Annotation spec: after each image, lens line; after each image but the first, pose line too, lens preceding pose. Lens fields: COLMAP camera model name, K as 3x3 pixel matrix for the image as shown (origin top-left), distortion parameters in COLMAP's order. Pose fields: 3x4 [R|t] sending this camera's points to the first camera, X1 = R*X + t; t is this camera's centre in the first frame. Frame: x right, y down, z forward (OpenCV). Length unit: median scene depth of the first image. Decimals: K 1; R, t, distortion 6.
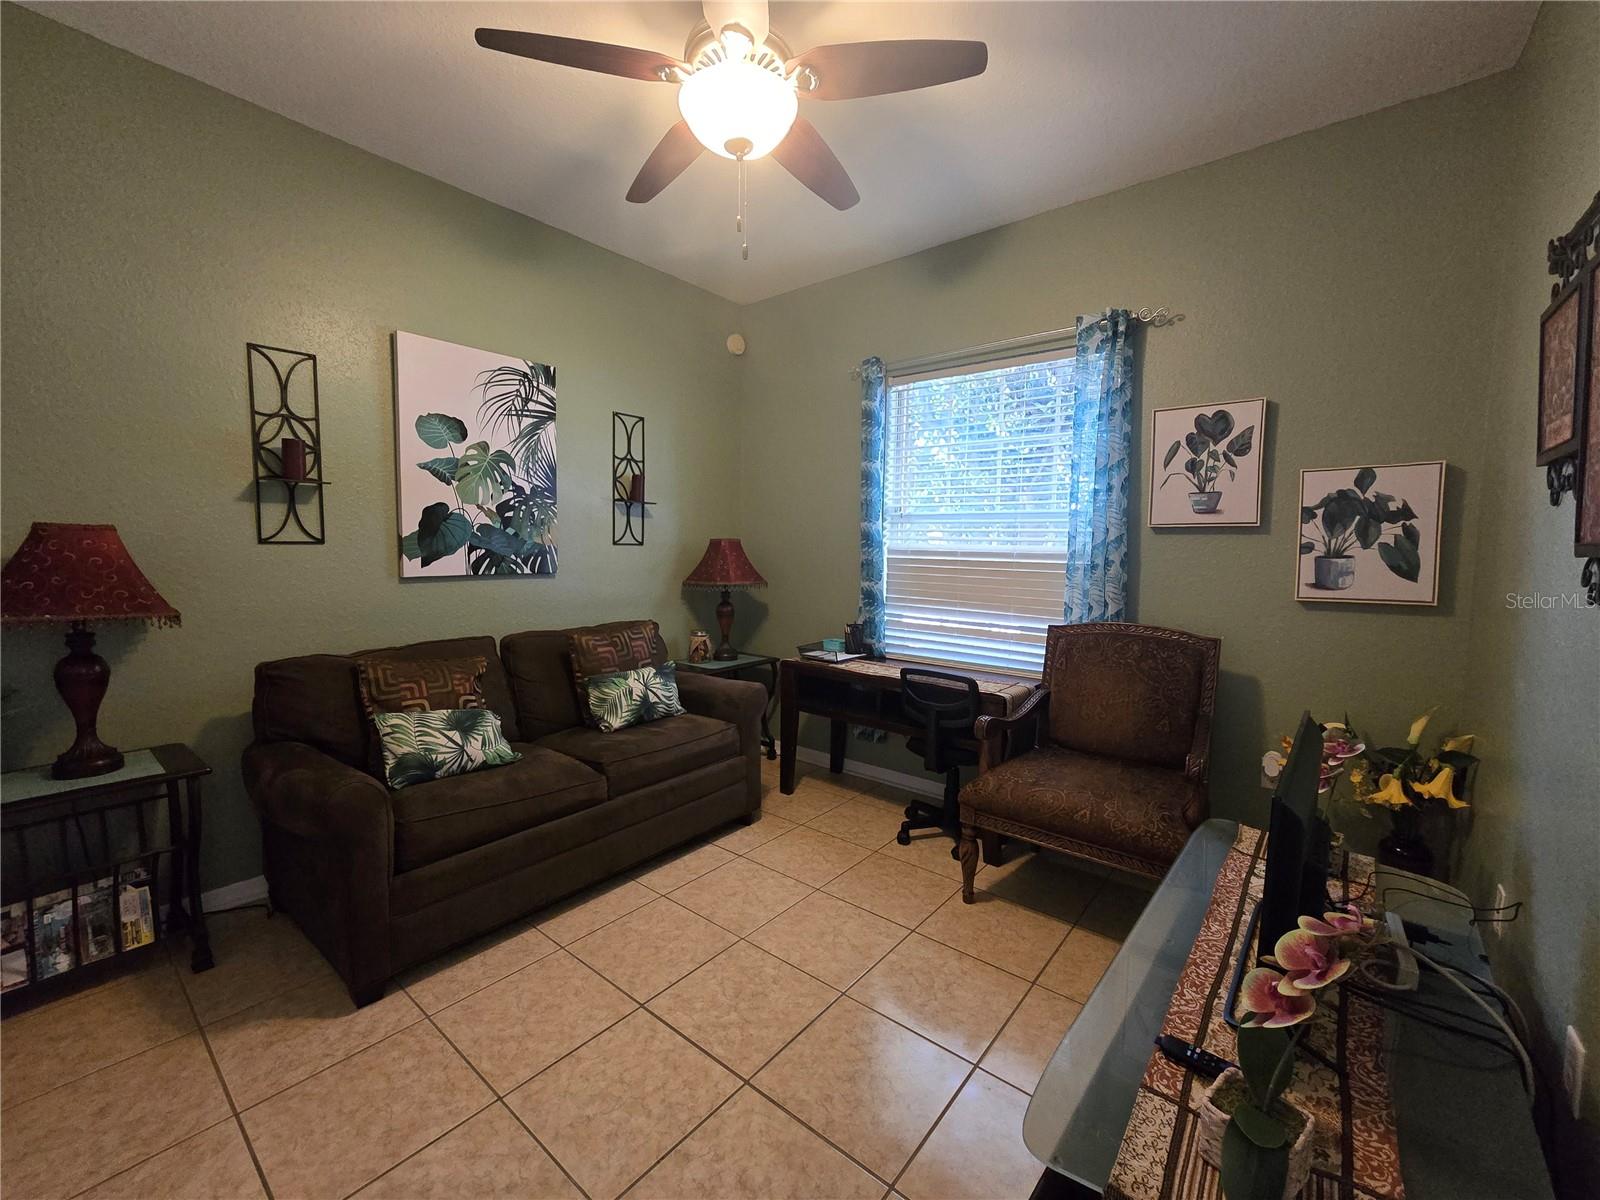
lens RADIAL K [[656.9, 0, 800.5], [0, 656.9, 597.9], [0, 0, 1]] dist [-0.000276, 0.000091]
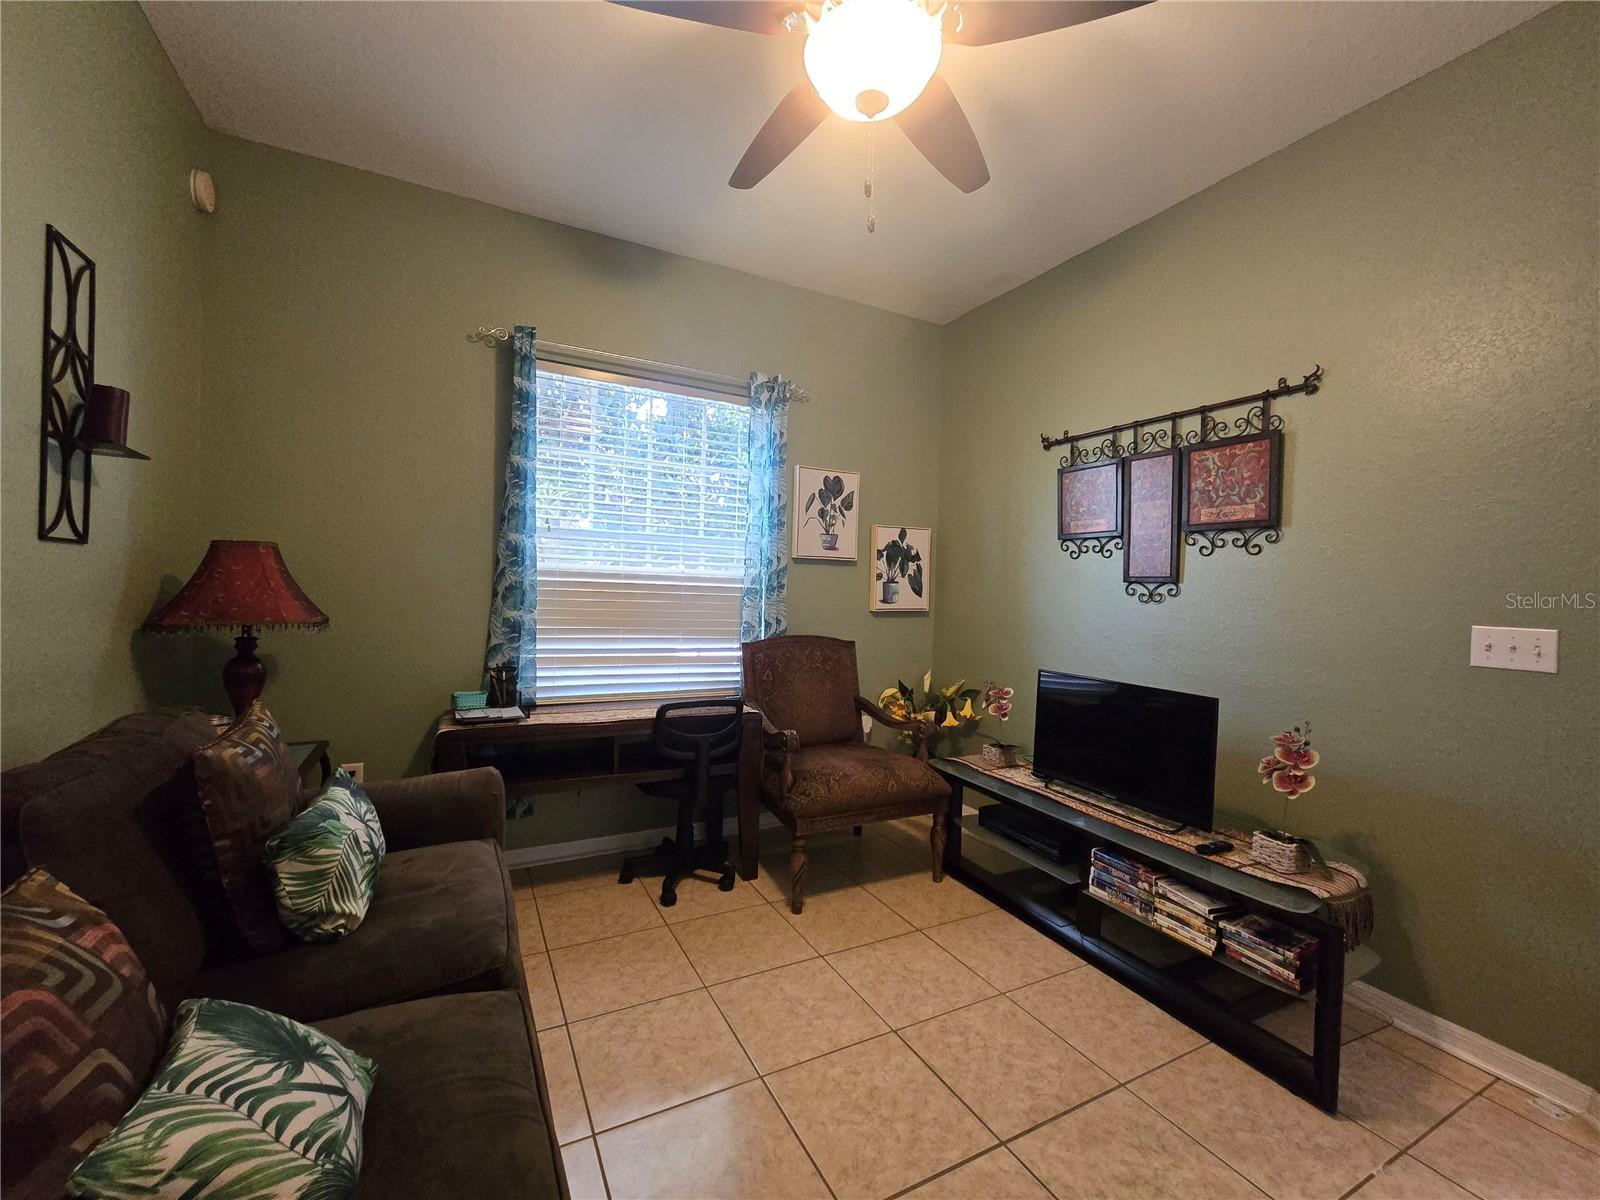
lens RADIAL K [[656.9, 0, 787.2], [0, 656.9, 594.8], [0, 0, 1]] dist [-0.000276, 0.000091]
pose [[0.394256, -0.008344, 0.918963, -0.678920], [0.049055, 0.998724, -0.011978, -0.024660], [-0.917690, 0.049802, 0.394162, 0.569037]]
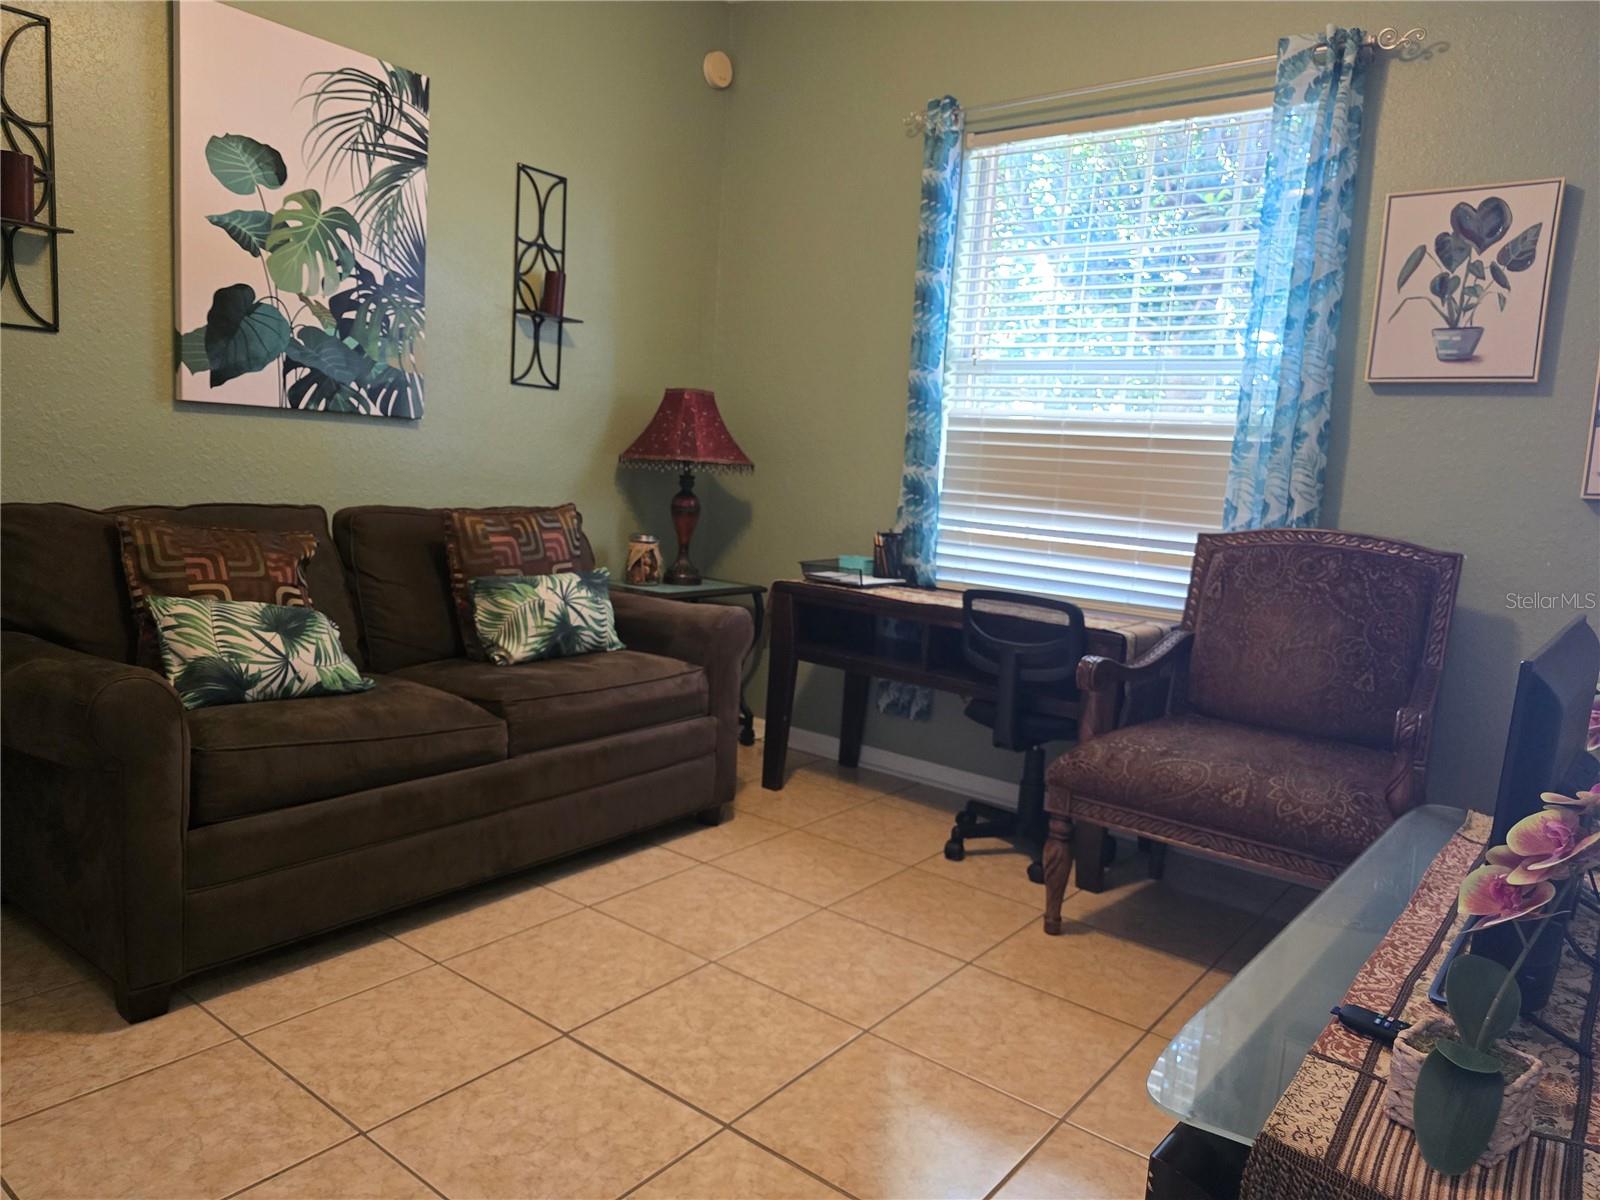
lens RADIAL K [[1084.6, 0, 804.0], [0, 1084.6, 612.4], [0, 0, 1]] dist [0.035433, -0.029972]
pose [[0.998469, 0.047395, 0.028513, -0.038965], [-0.048900, 0.997308, 0.054635, 0.091108], [-0.025847, -0.055946, 0.998099, -0.066361]]
